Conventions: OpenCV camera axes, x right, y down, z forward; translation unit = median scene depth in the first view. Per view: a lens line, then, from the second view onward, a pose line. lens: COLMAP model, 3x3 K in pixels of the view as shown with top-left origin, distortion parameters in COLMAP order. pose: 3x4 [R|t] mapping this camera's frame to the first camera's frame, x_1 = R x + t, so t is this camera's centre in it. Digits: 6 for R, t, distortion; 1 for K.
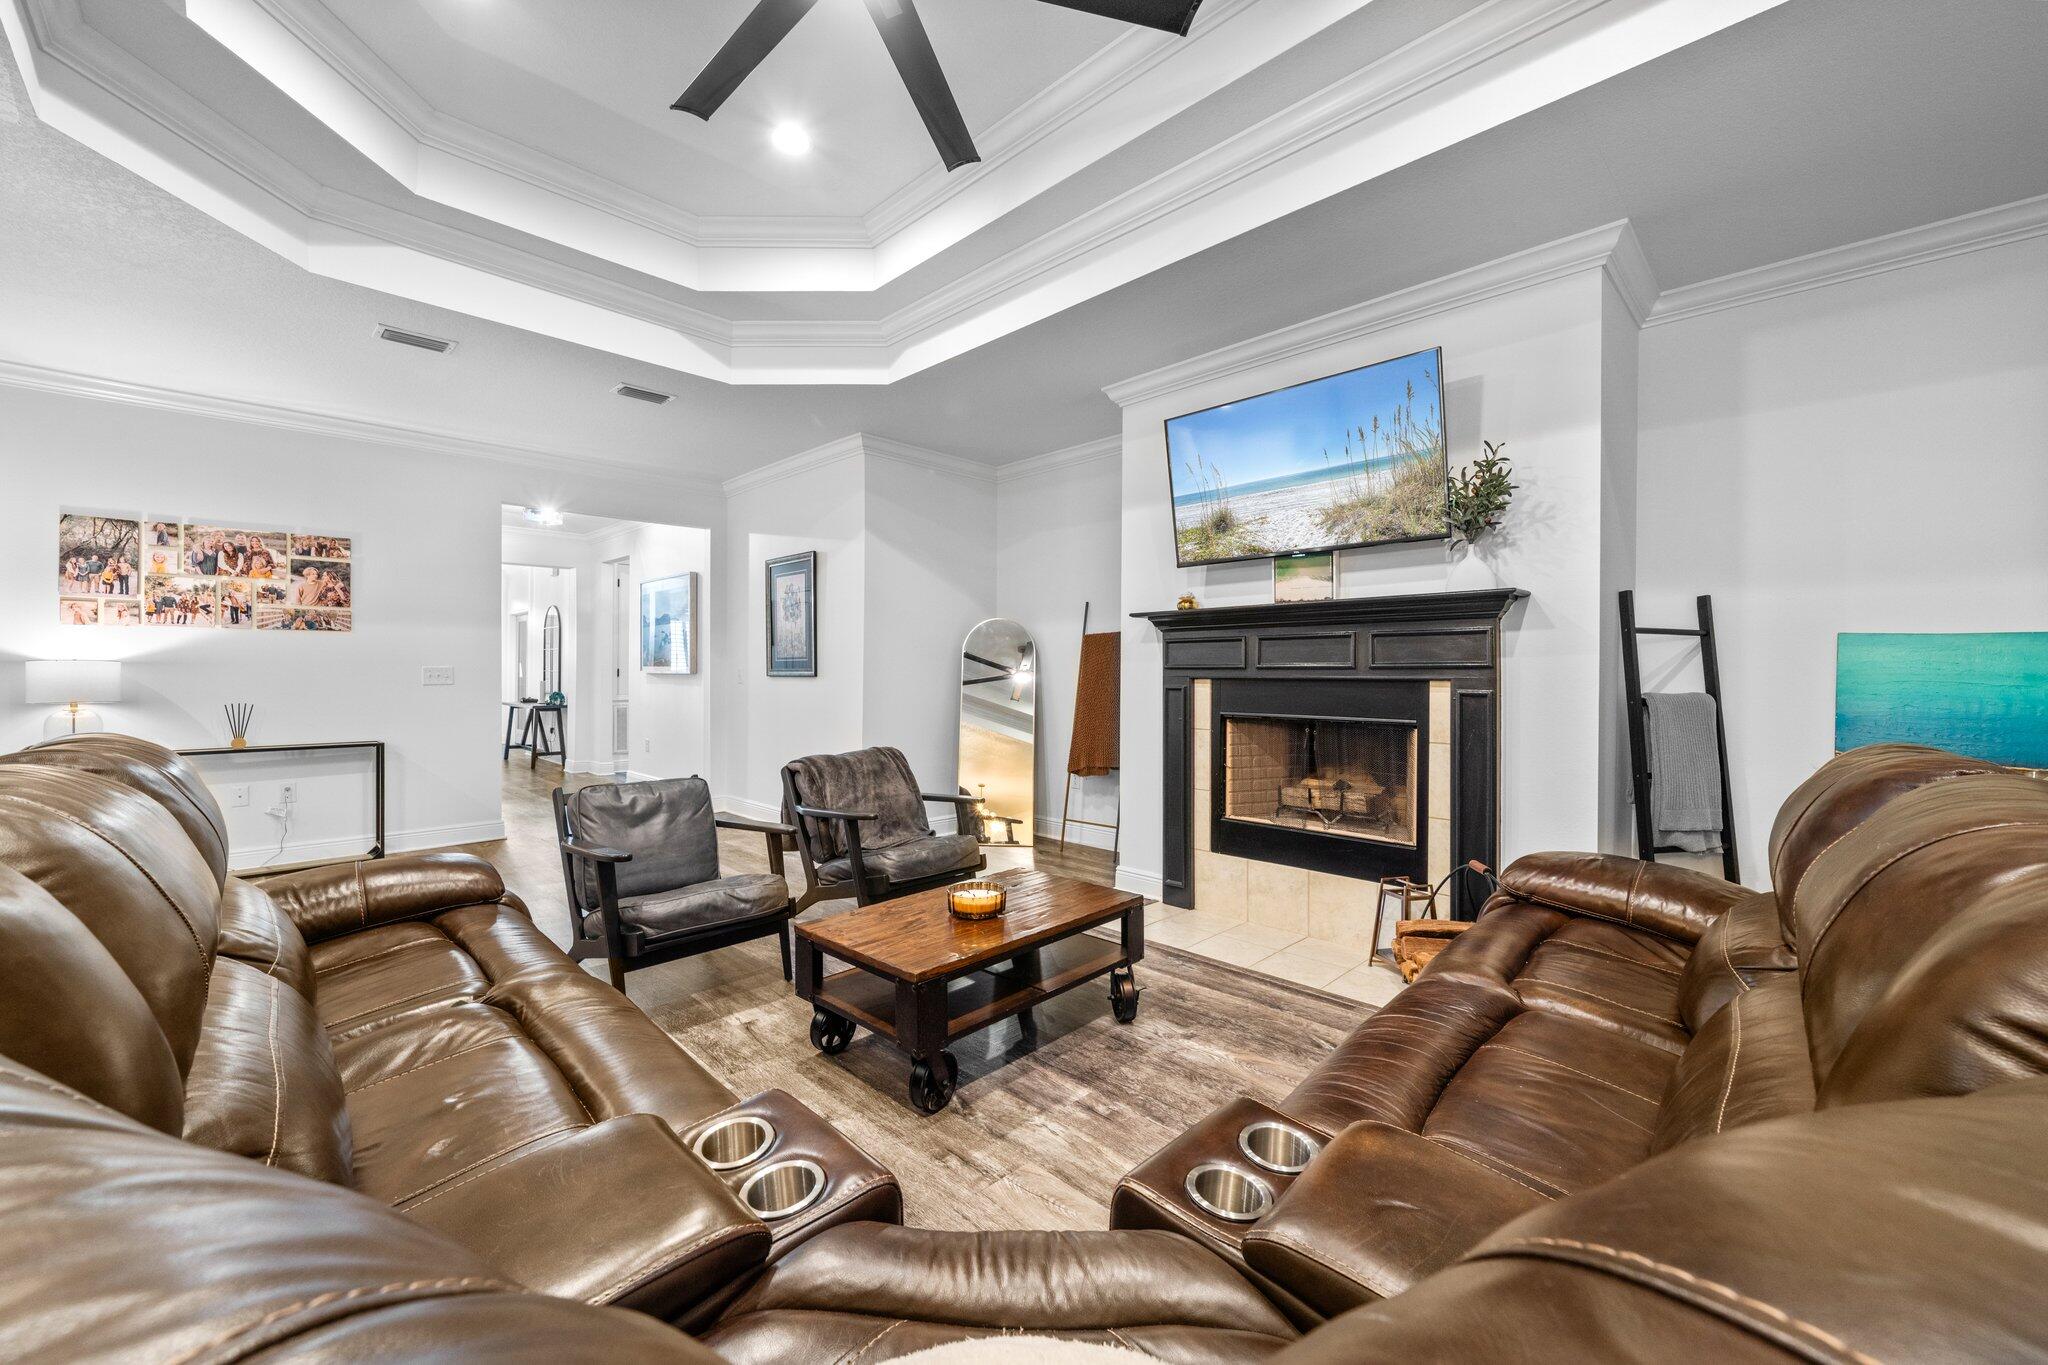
lens RADIAL K [[799.2, 0, 1023.7], [0, 799.2, 674.2], [0, 0, 1]] dist [-0.003174, -0.000349]
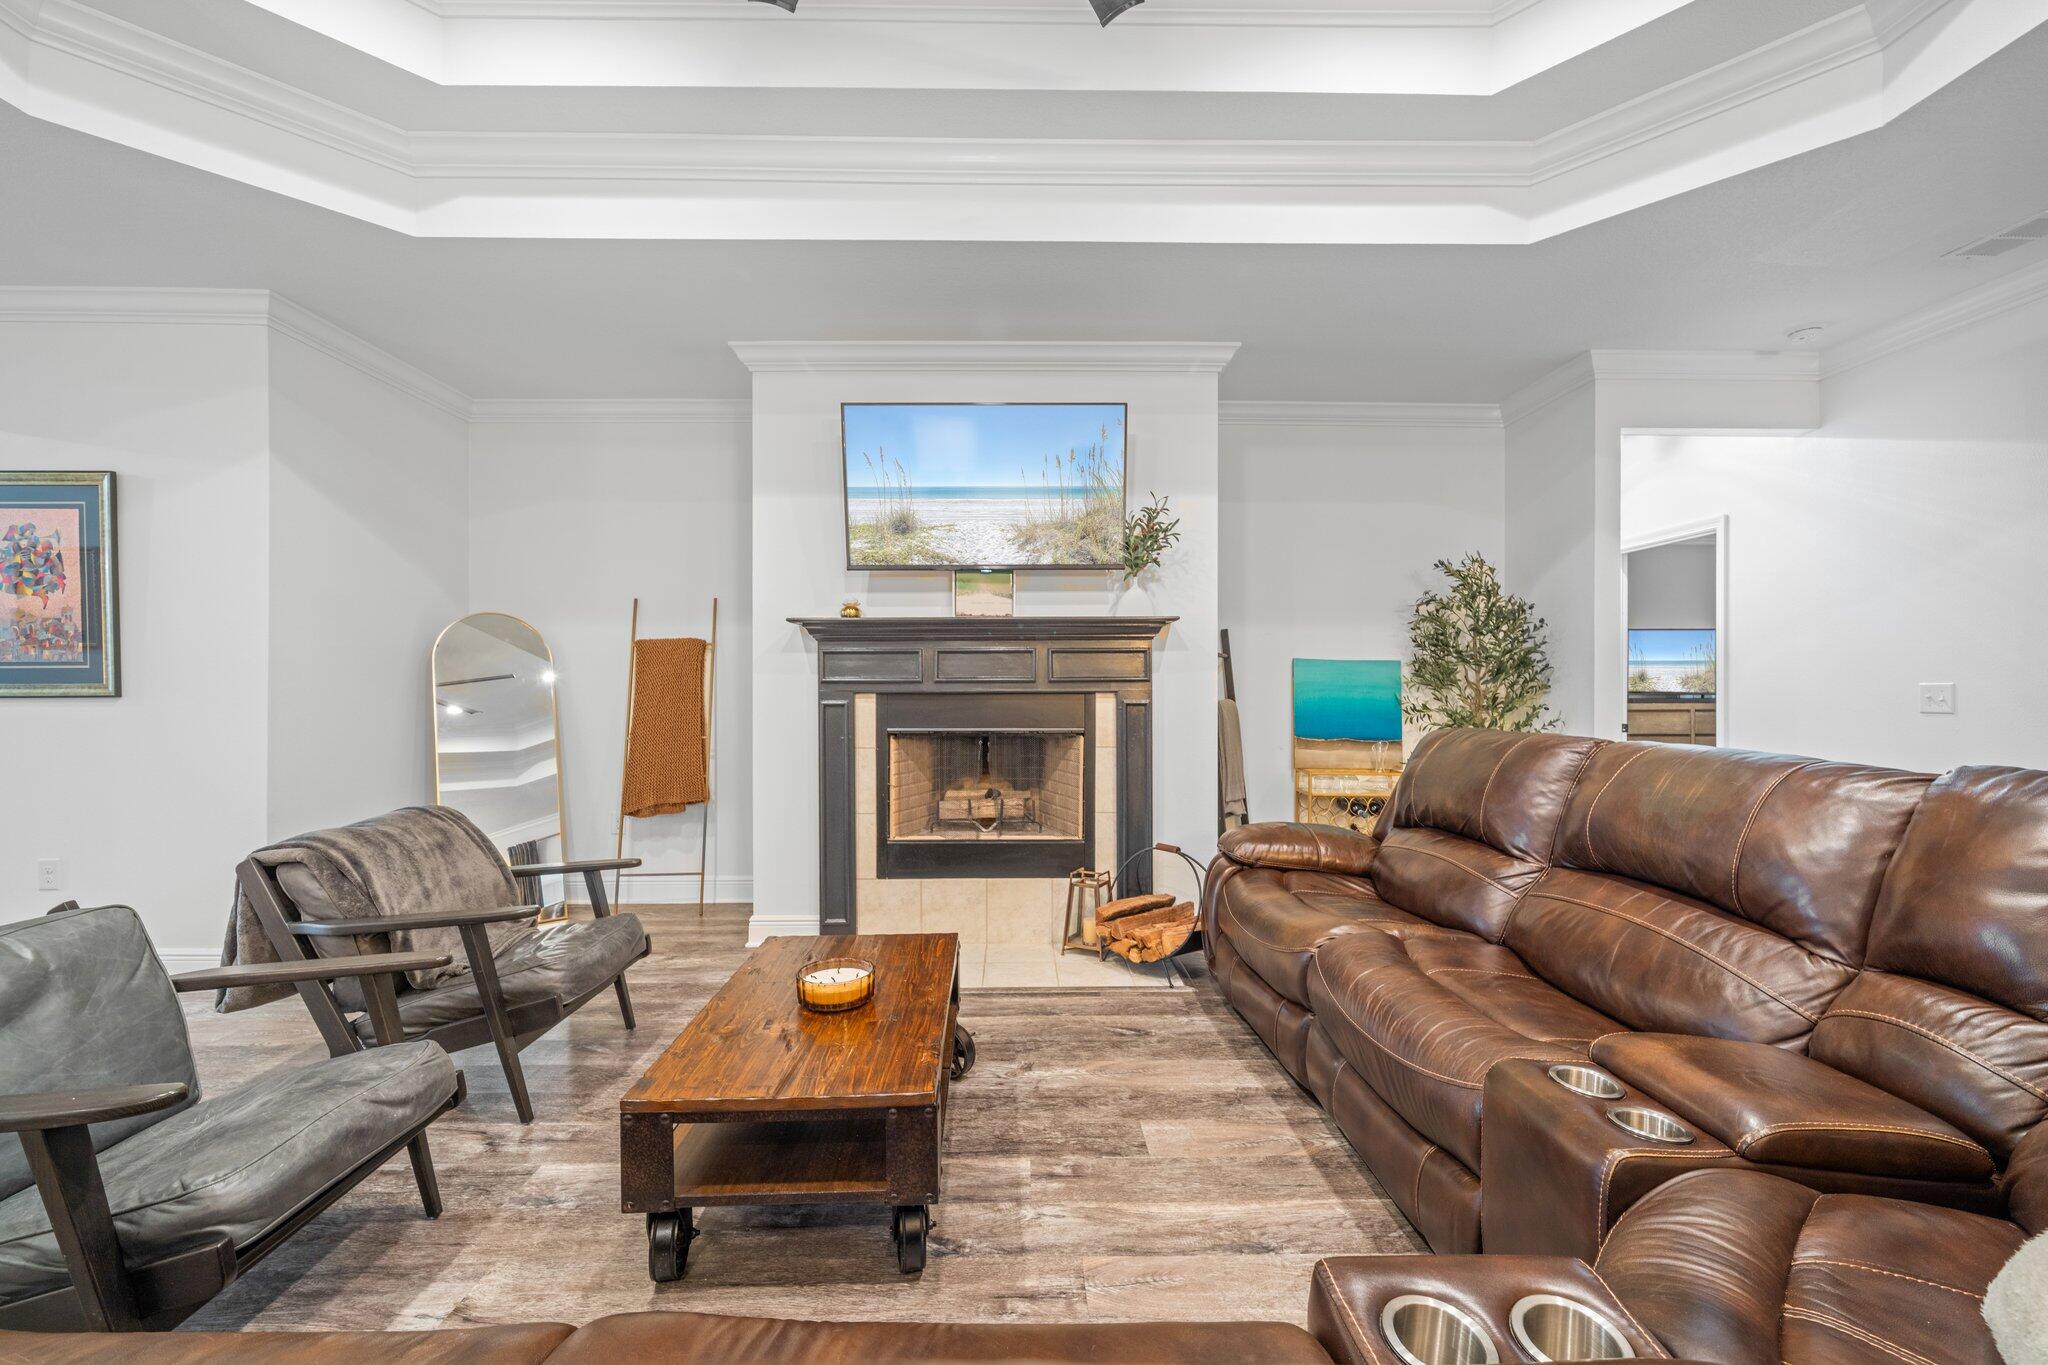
lens RADIAL K [[816.5, 0, 1026.2], [0, 816.5, 691.7], [0, 0, 1]] dist [-0.001439, -0.000186]
pose [[0.697758, -0.009460, 0.716271, -0.338581], [0.005621, 0.999954, 0.007730, -0.002510], [-0.716312, -0.001368, 0.697779, 0.222035]]
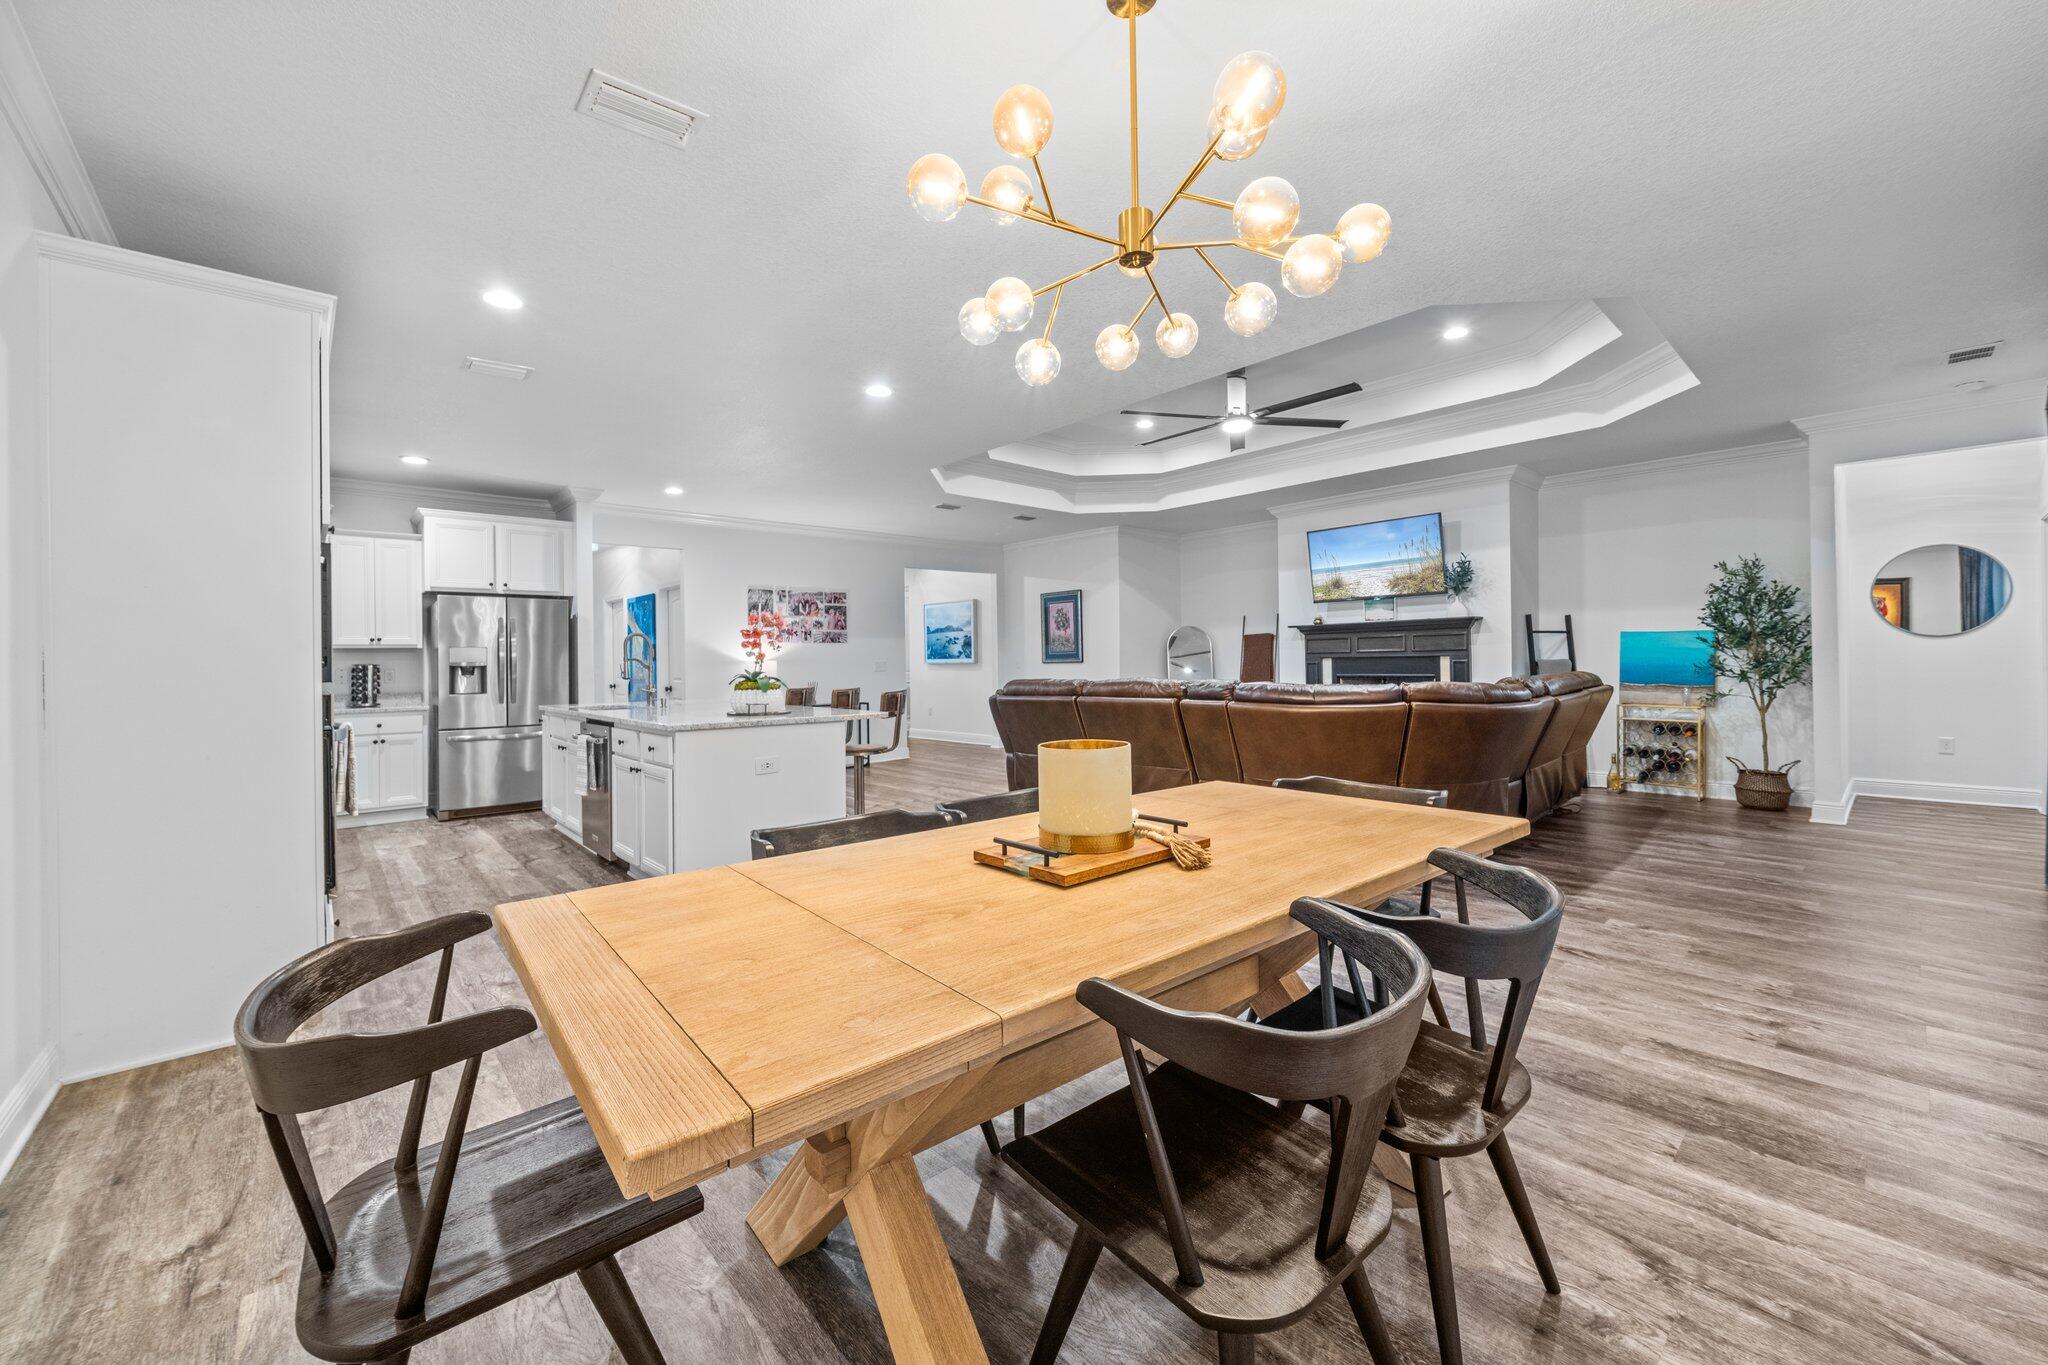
lens RADIAL K [[803.6, 0, 1013.7], [0, 803.6, 659.2], [0, 0, 1]] dist [-0.000138, -0.000036]
pose [[0.998069, -0.021133, -0.058410, -0.463018], [0.020898, 0.999771, -0.004626, 0.001201], [0.058494, 0.003396, 0.998282, -1.104824]]
